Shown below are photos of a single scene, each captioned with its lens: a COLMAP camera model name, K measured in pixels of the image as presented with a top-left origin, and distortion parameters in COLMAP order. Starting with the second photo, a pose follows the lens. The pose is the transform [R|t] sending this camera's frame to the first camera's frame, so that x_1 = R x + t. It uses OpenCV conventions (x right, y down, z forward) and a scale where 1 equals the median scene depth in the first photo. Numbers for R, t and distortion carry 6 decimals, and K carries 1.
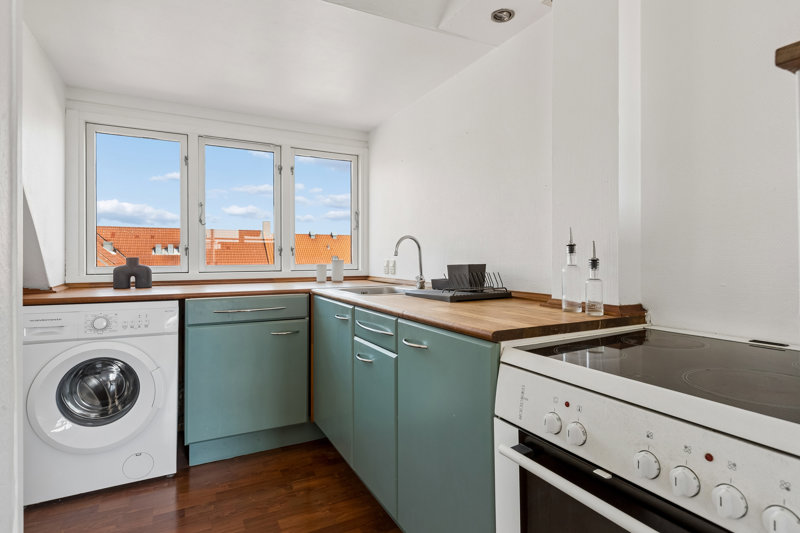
lens RADIAL K [[422.3, 0, 401.0], [0, 422.3, 257.7], [0, 0, 1]] dist [0.002078, -0.000252]
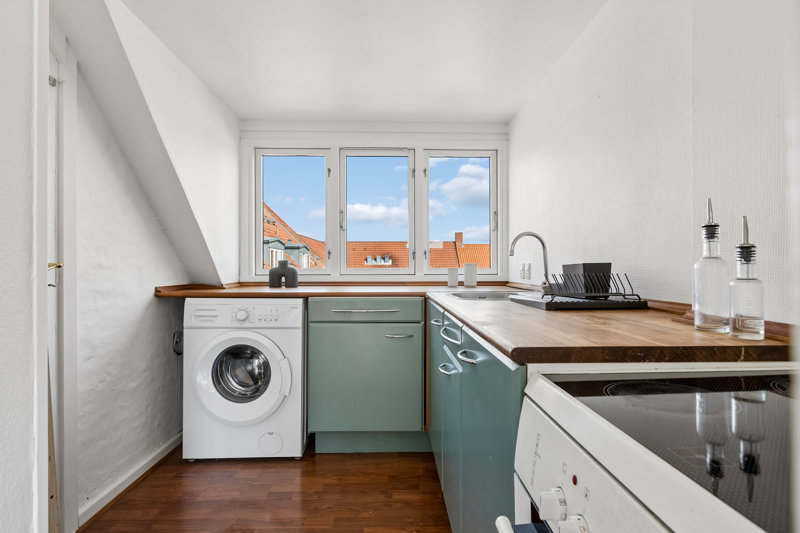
lens RADIAL K [[415.9, 0, 399.5], [0, 415.9, 266.9], [0, 0, 1]] dist [0.000438, -0.000269]
pose [[0.895107, 0.000120, -0.445851, 0.171644], [-0.001325, 0.999996, -0.002393, 0.022089], [0.445849, 0.002733, 0.895104, 0.151040]]
